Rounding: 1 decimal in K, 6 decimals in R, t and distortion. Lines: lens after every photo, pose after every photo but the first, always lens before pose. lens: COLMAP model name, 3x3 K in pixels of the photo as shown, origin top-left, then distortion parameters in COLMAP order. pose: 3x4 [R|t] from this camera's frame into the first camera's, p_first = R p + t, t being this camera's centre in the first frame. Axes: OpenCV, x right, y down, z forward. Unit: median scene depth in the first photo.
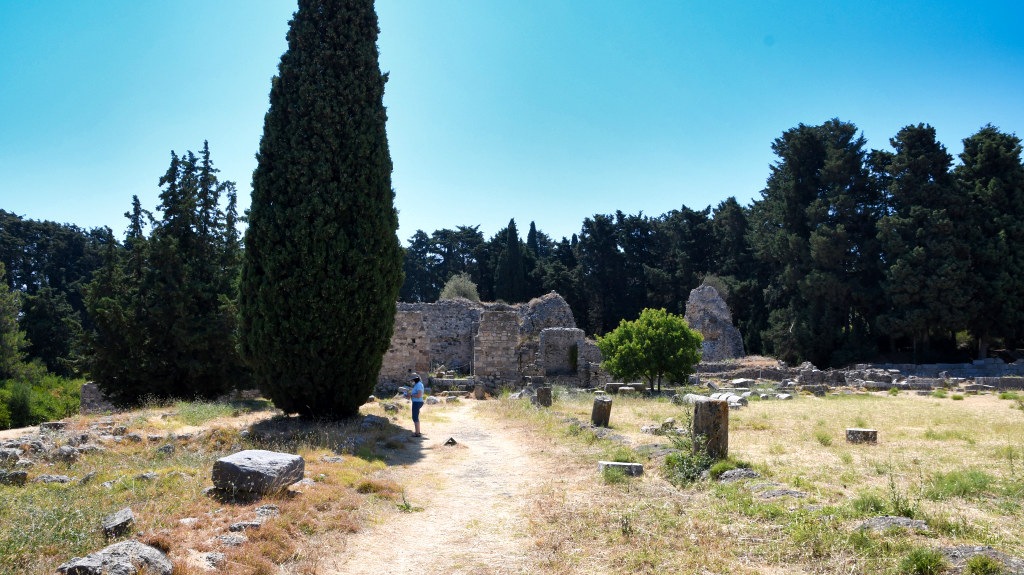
lens RADIAL K [[796.2, 0, 505.5], [0, 796.2, 283.3], [0, 0, 1]] dist [-0.045056, 0.038521]
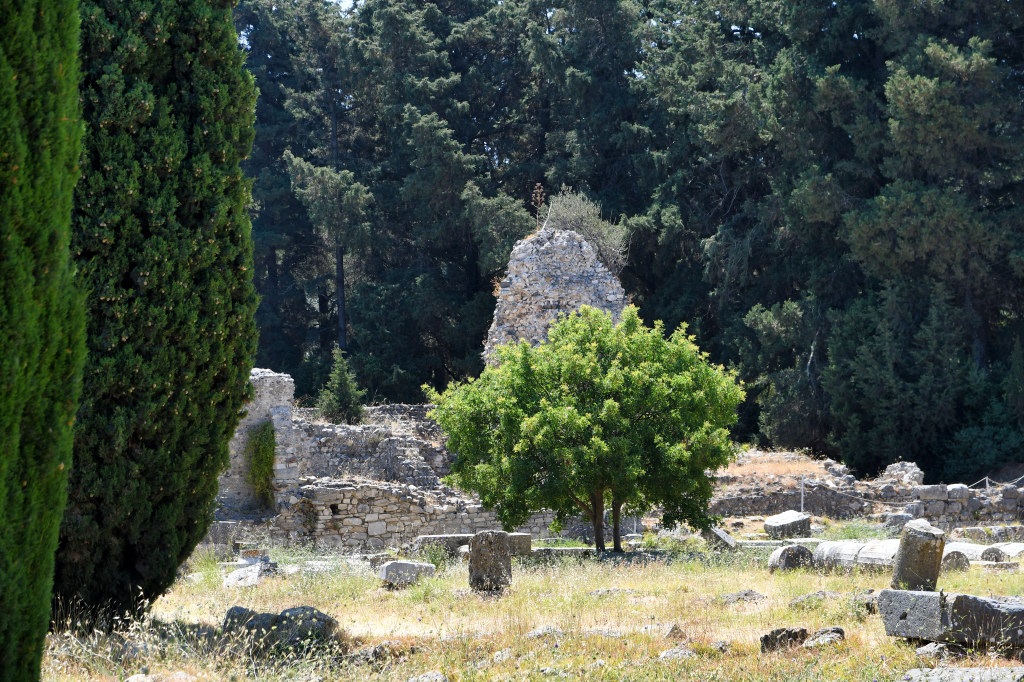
lens RADIAL K [[3038.7, 0, 509.1], [0, 3038.7, 337.0], [0, 0, 1]] dist [0.592997, 0.000000]
pose [[0.939238, -0.009158, 0.343143, -0.197348], [-0.006478, 0.998993, 0.044394, -0.008389], [-0.343205, -0.043920, 0.938233, -0.132804]]
